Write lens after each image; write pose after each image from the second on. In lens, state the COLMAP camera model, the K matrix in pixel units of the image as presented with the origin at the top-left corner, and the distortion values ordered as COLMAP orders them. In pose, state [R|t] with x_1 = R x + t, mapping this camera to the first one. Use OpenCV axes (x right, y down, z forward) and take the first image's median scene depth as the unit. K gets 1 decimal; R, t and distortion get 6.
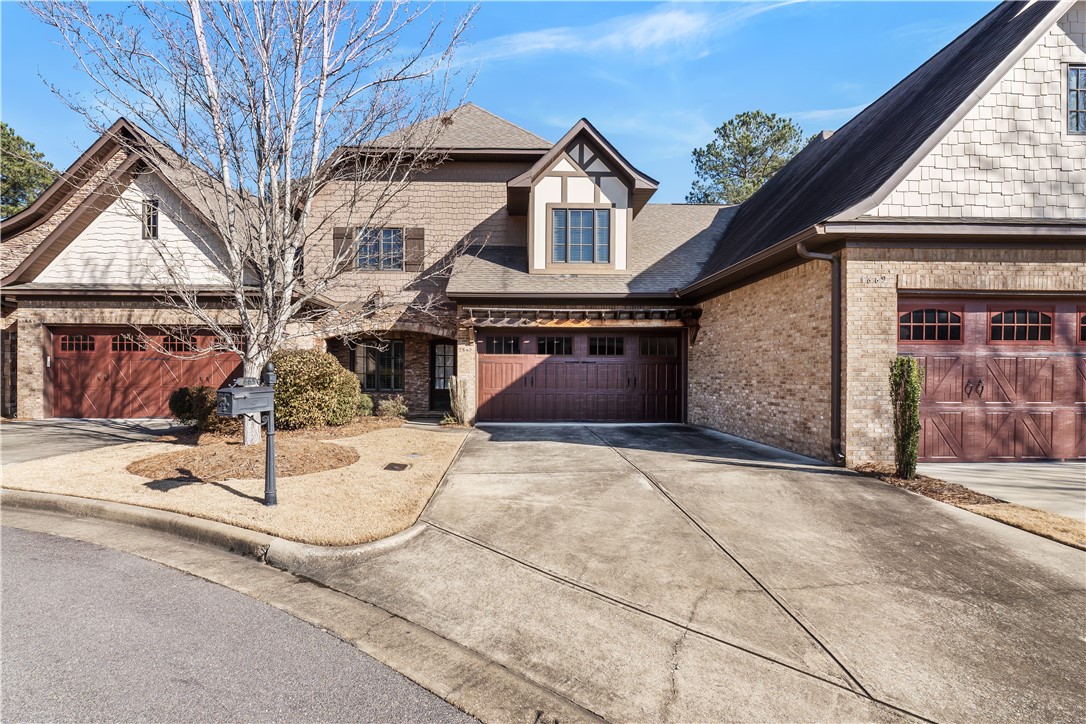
lens RADIAL K [[482.2, 0, 520.9], [0, 482.2, 371.2], [0, 0, 1]] dist [-0.002883, -0.000599]
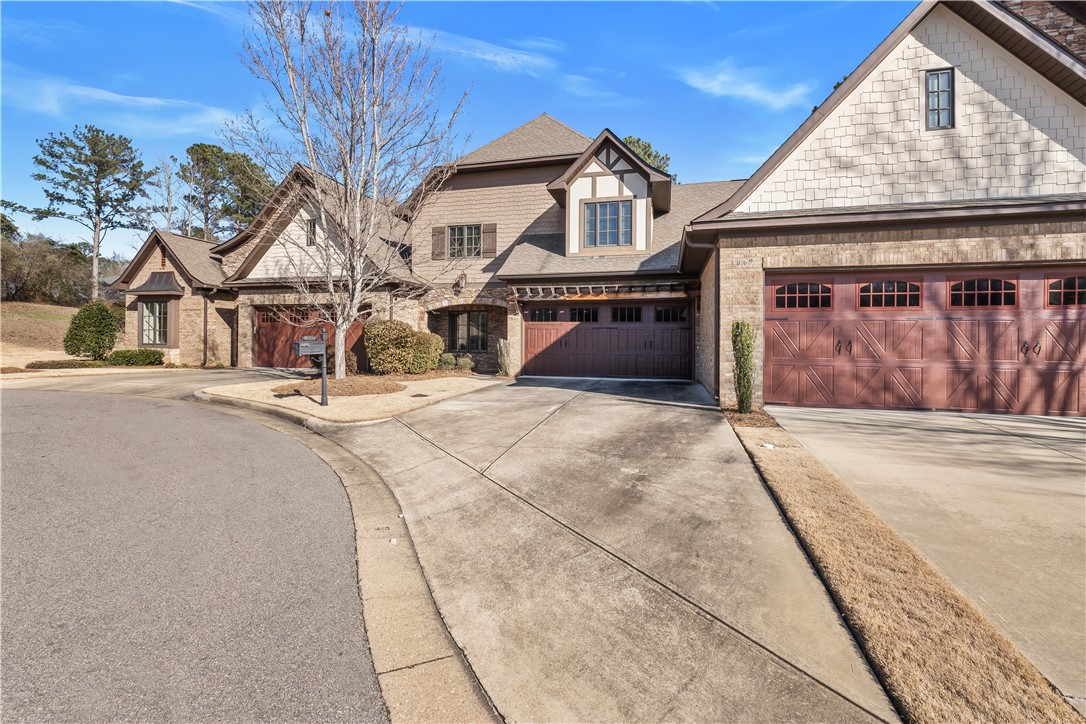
lens RADIAL K [[473.6, 0, 539.5], [0, 473.6, 332.8], [0, 0, 1]] dist [-0.003795, -0.000312]
pose [[0.961852, -0.002677, -0.273558, 0.296814], [-0.000722, 0.999924, -0.012324, 0.008588], [0.273571, 0.012052, 0.961776, -0.198461]]
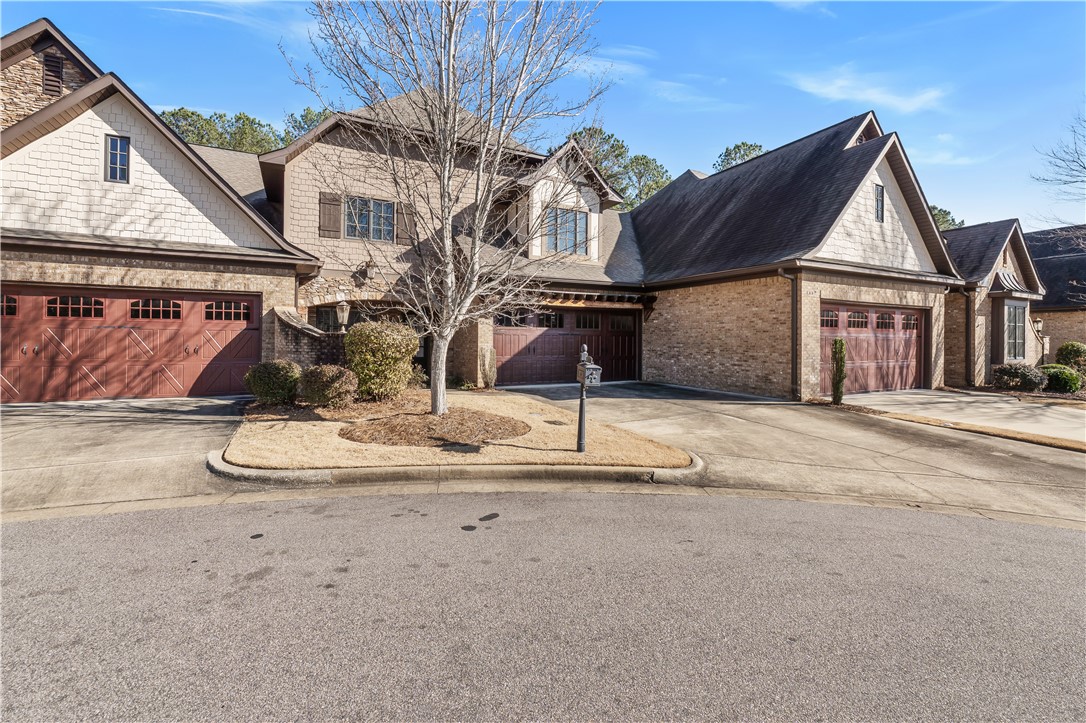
lens RADIAL K [[459.6, 0, 547.2], [0, 459.6, 332.7], [0, 0, 1]] dist [-0.004004, -0.000402]
pose [[0.897811, 0.008027, 0.440308, -0.455400], [-0.006651, 0.999967, -0.004668, -0.016854], [-0.440331, 0.001262, 0.897835, -0.034360]]
